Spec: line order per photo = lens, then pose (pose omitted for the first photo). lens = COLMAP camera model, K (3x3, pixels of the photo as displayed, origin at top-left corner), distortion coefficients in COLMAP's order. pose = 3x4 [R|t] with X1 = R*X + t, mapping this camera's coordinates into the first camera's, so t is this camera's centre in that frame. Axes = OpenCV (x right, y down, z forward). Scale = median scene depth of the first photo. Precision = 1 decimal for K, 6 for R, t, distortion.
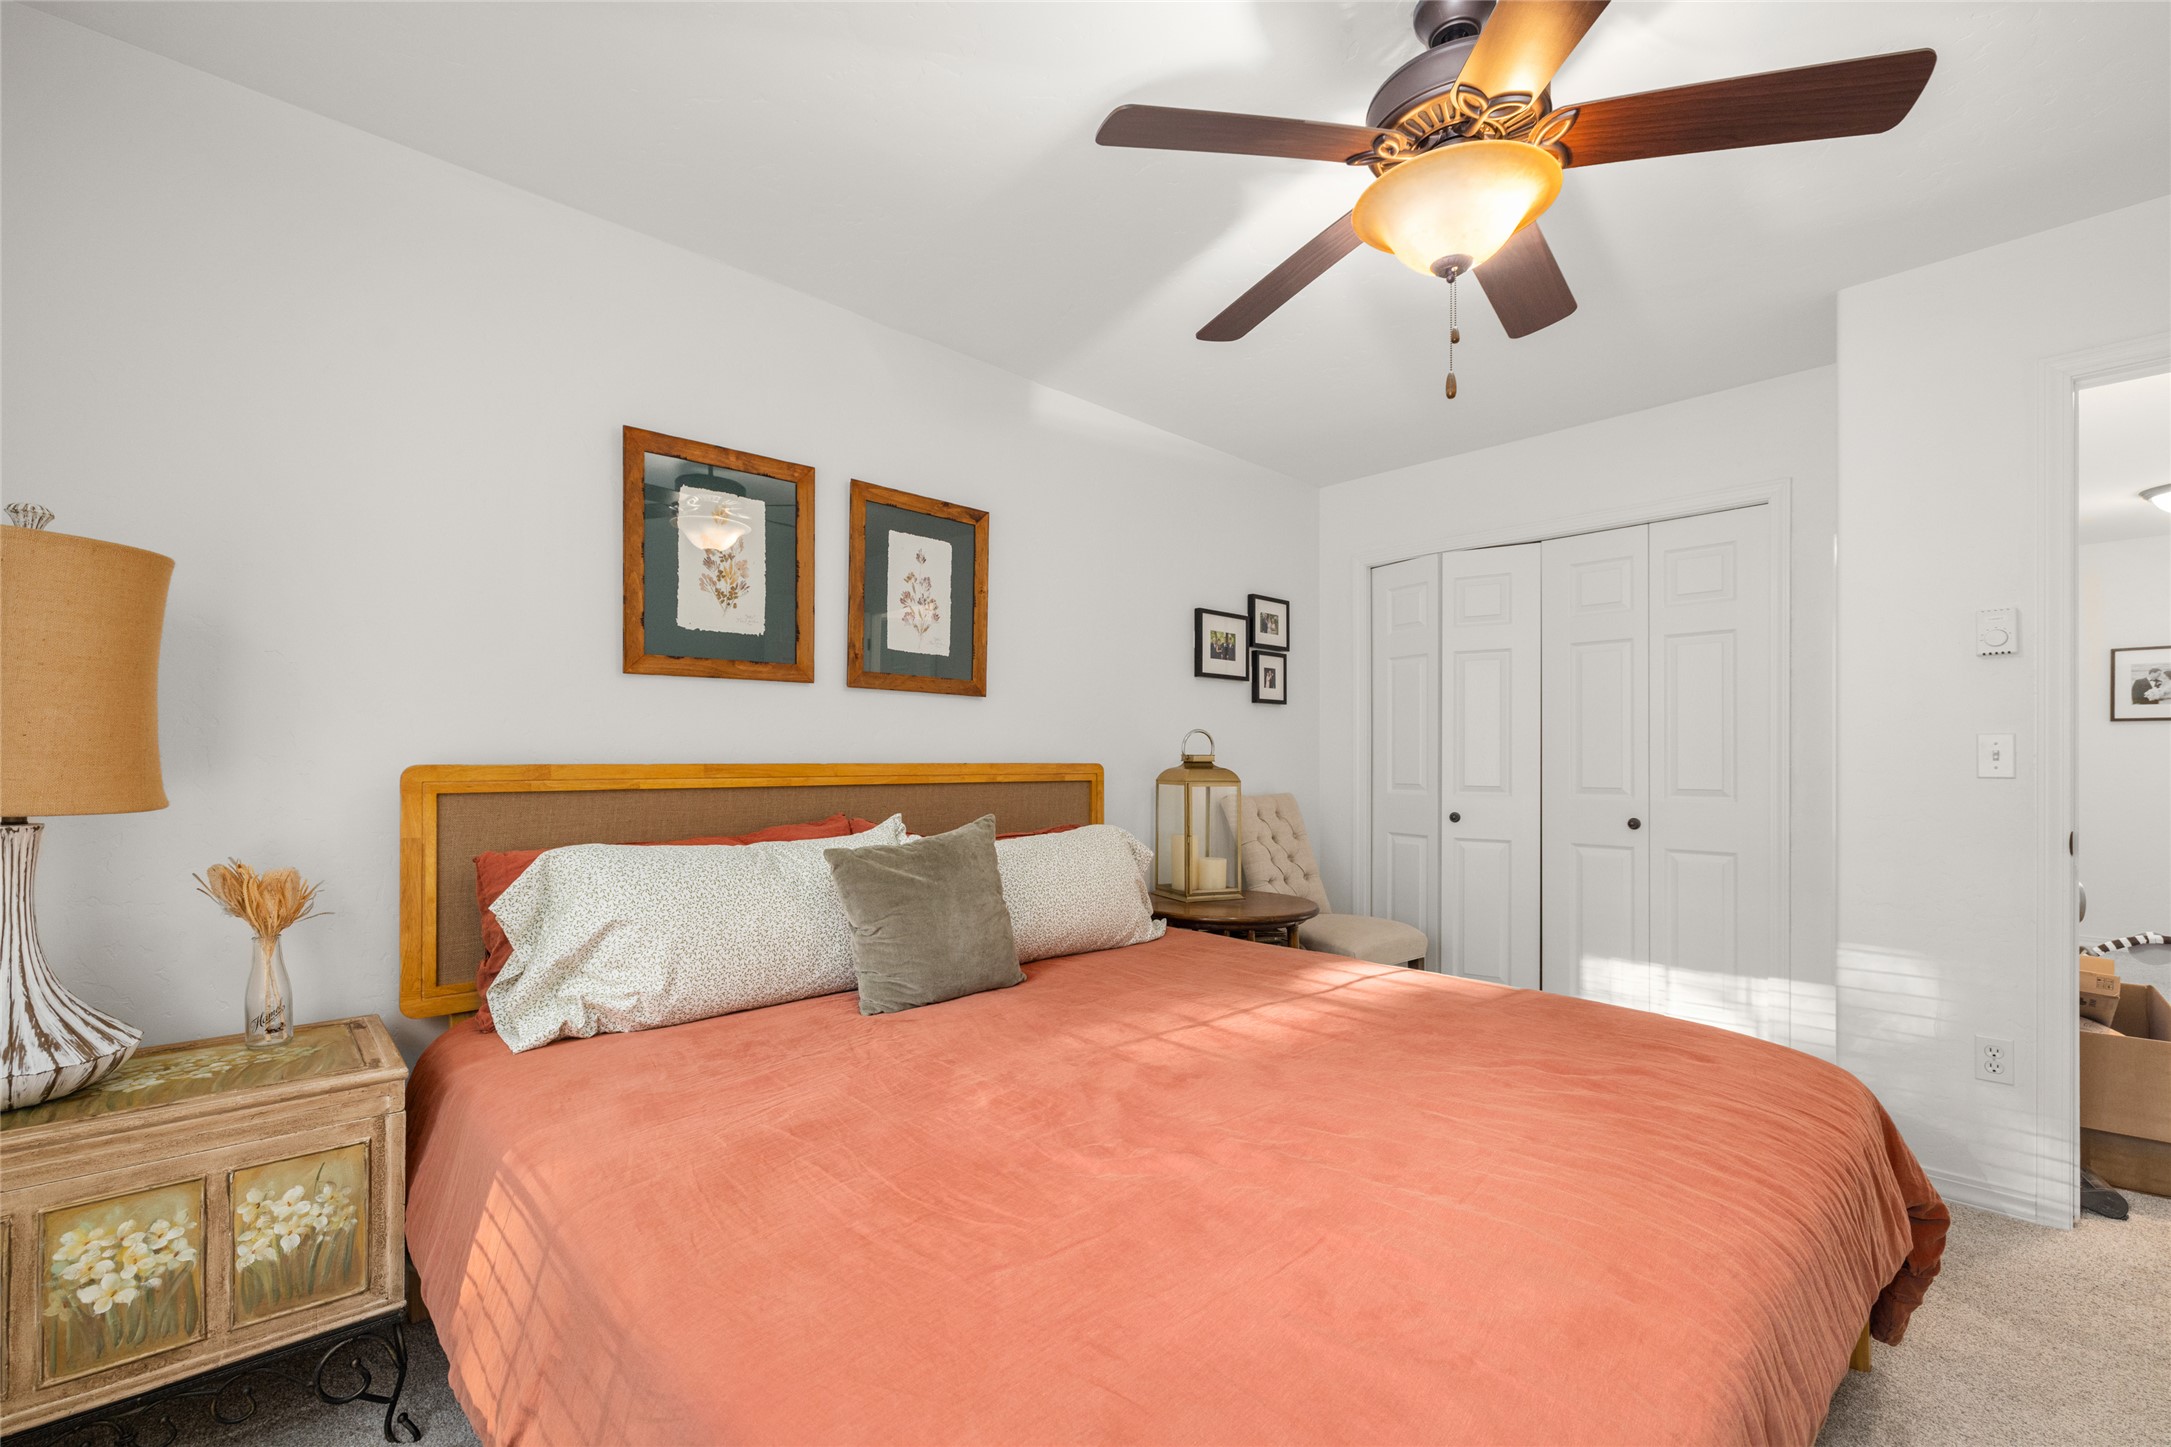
lens RADIAL K [[934.9, 0, 1080.7], [0, 934.9, 736.4], [0, 0, 1]] dist [-0.011259, 0.000091]
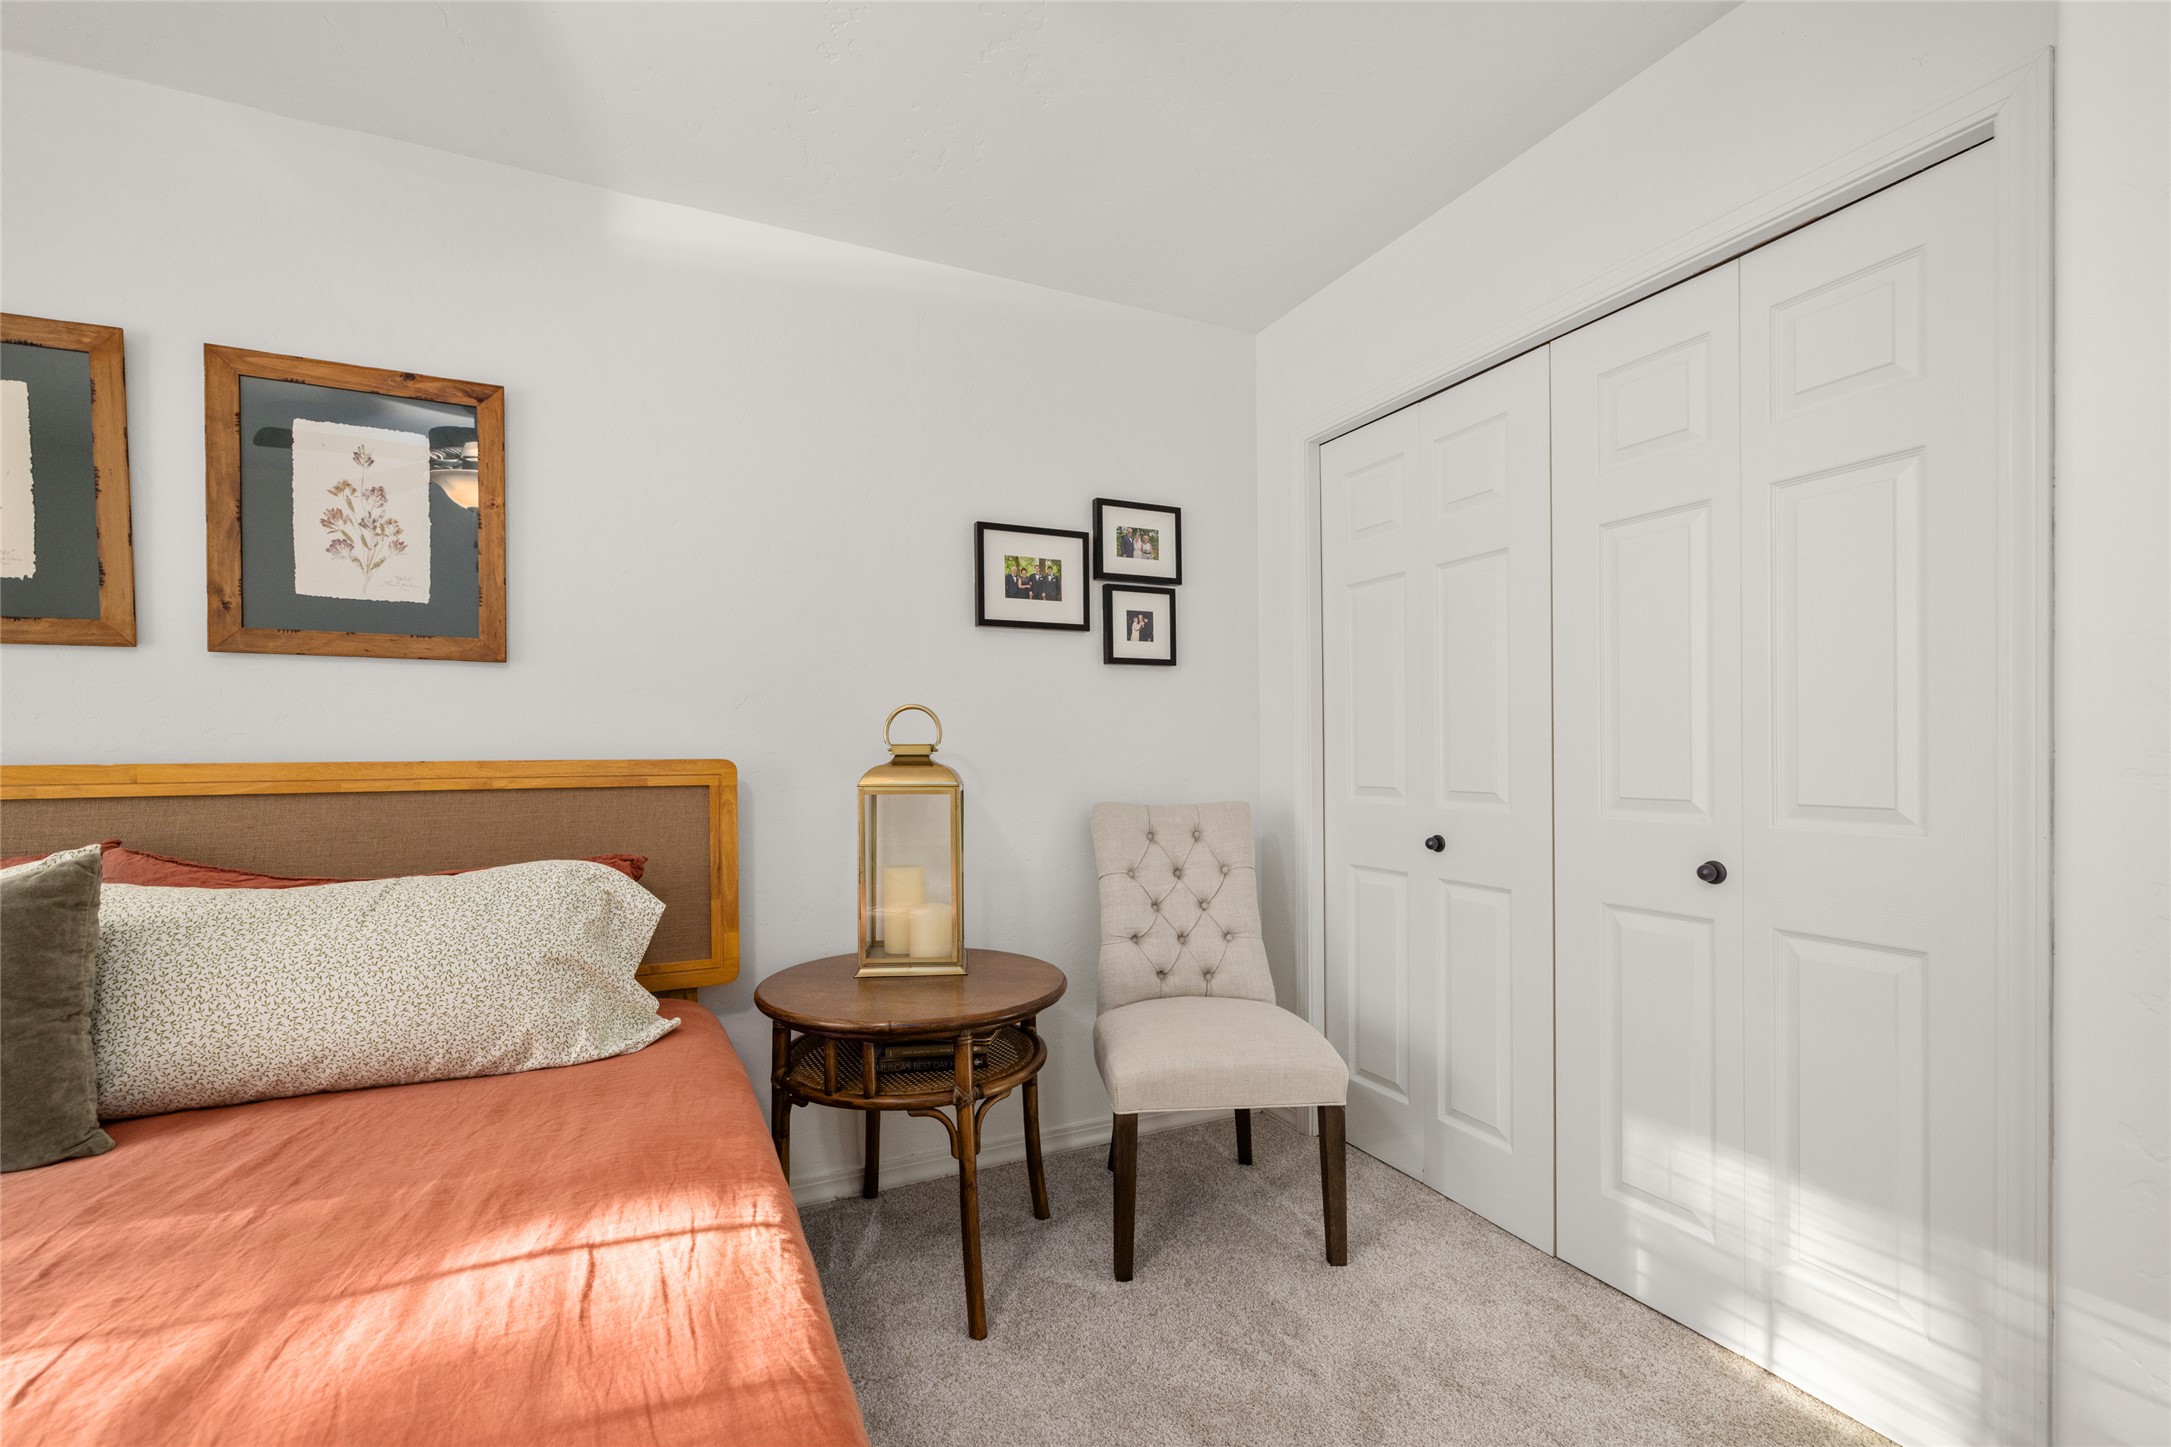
lens RADIAL K [[934.9, 0, 1086.2], [0, 934.9, 739.5], [0, 0, 1]] dist [-0.011259, 0.000091]
pose [[0.949035, -0.014622, -0.314831, 0.449307], [0.017678, 0.999820, 0.006853, 0.014433], [0.314674, -0.012069, 0.949123, 0.441547]]
